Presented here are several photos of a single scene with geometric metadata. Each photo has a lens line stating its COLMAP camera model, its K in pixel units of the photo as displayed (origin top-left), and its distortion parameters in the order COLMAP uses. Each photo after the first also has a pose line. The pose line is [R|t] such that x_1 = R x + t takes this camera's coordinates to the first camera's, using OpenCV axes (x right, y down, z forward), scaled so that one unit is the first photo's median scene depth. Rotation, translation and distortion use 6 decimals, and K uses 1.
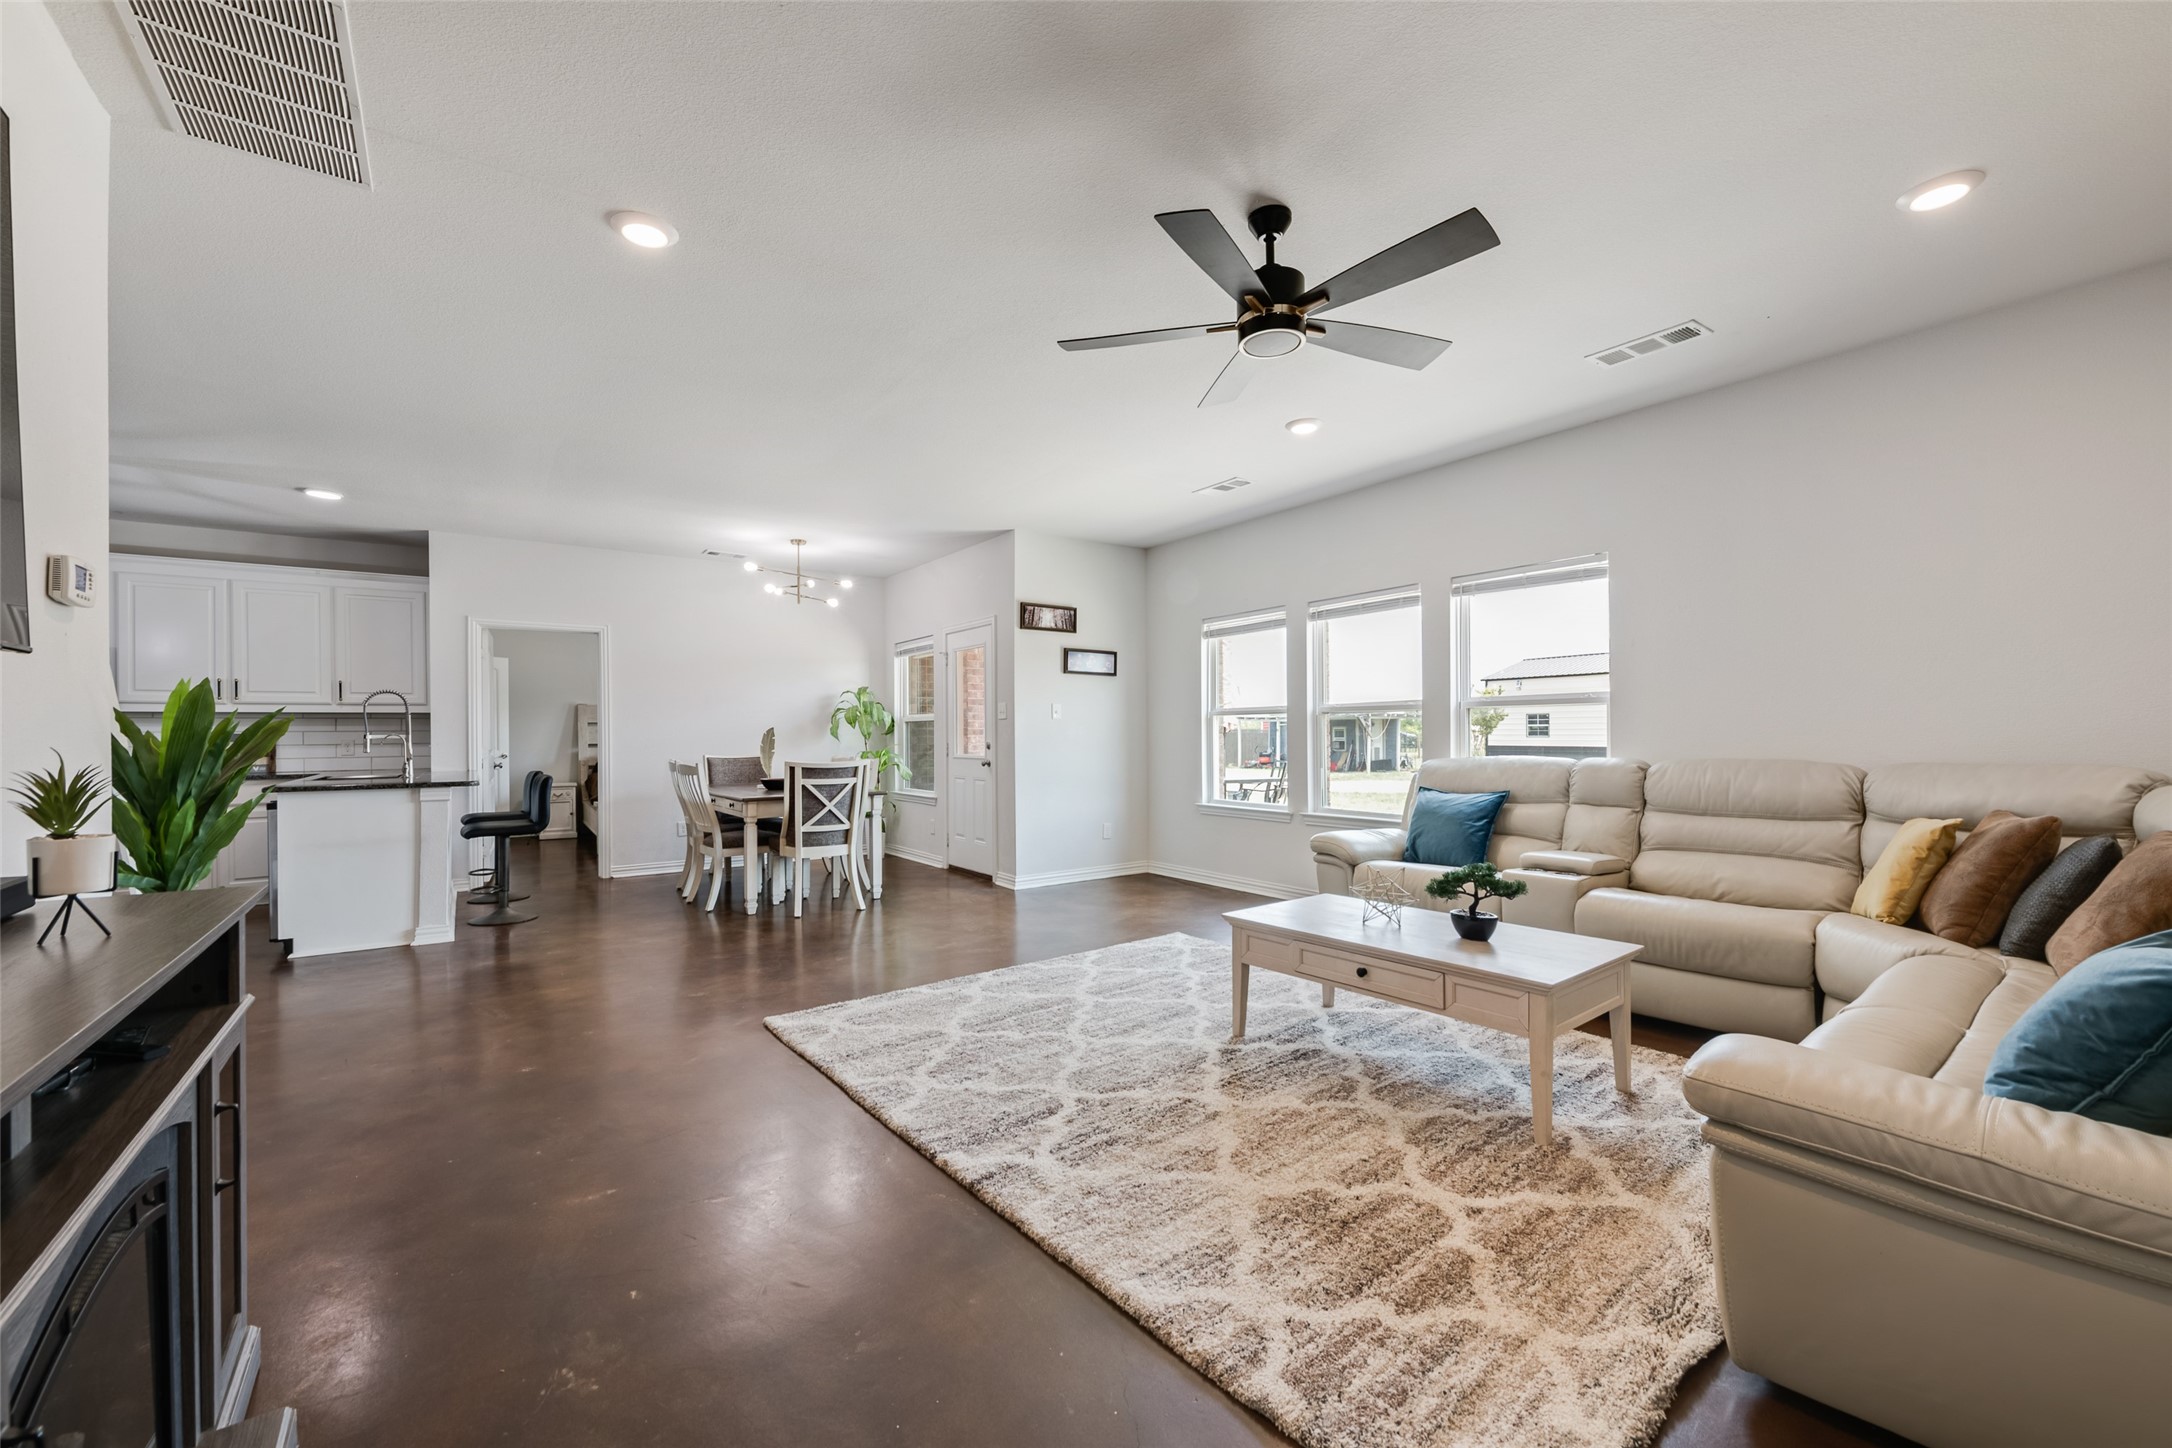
lens RADIAL K [[883.0, 0, 1081.1], [0, 883.0, 737.6], [0, 0, 1]] dist [0.000268, -0.000010]
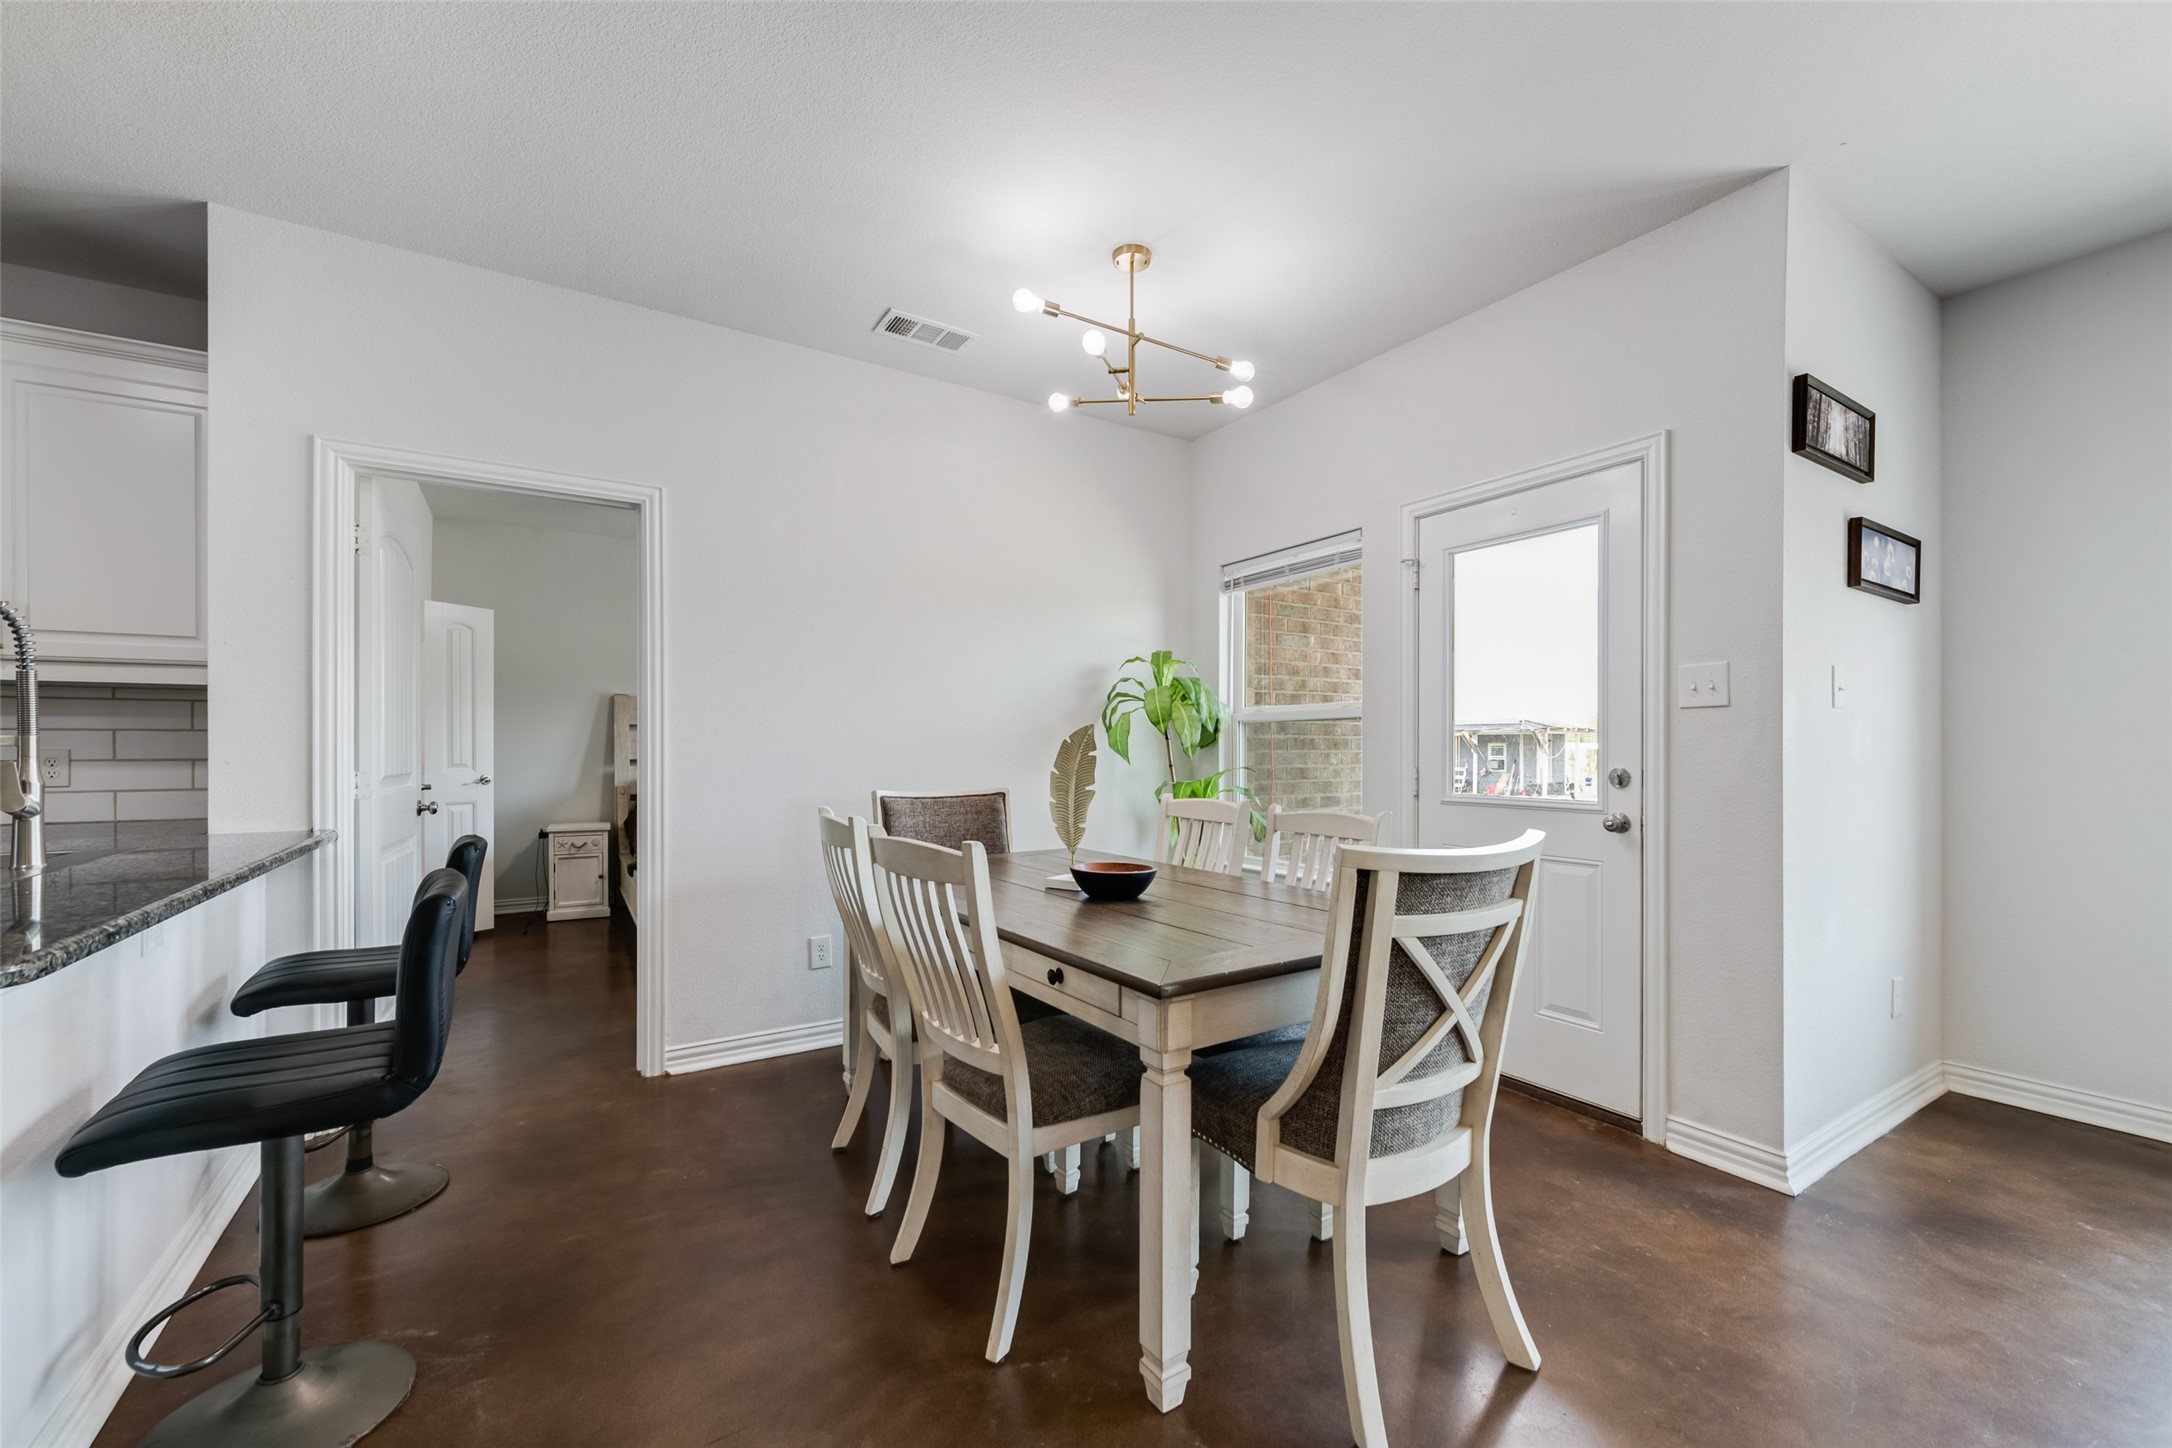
lens RADIAL K [[877.1, 0, 1084.2], [0, 877.1, 750.9], [0, 0, 1]] dist [-0.000038, 0.000042]
pose [[0.998950, 0.007797, -0.045146, -0.302523], [-0.007893, 0.999967, -0.001962, 0.000254], [0.045129, 0.002316, 0.998978, 0.569276]]
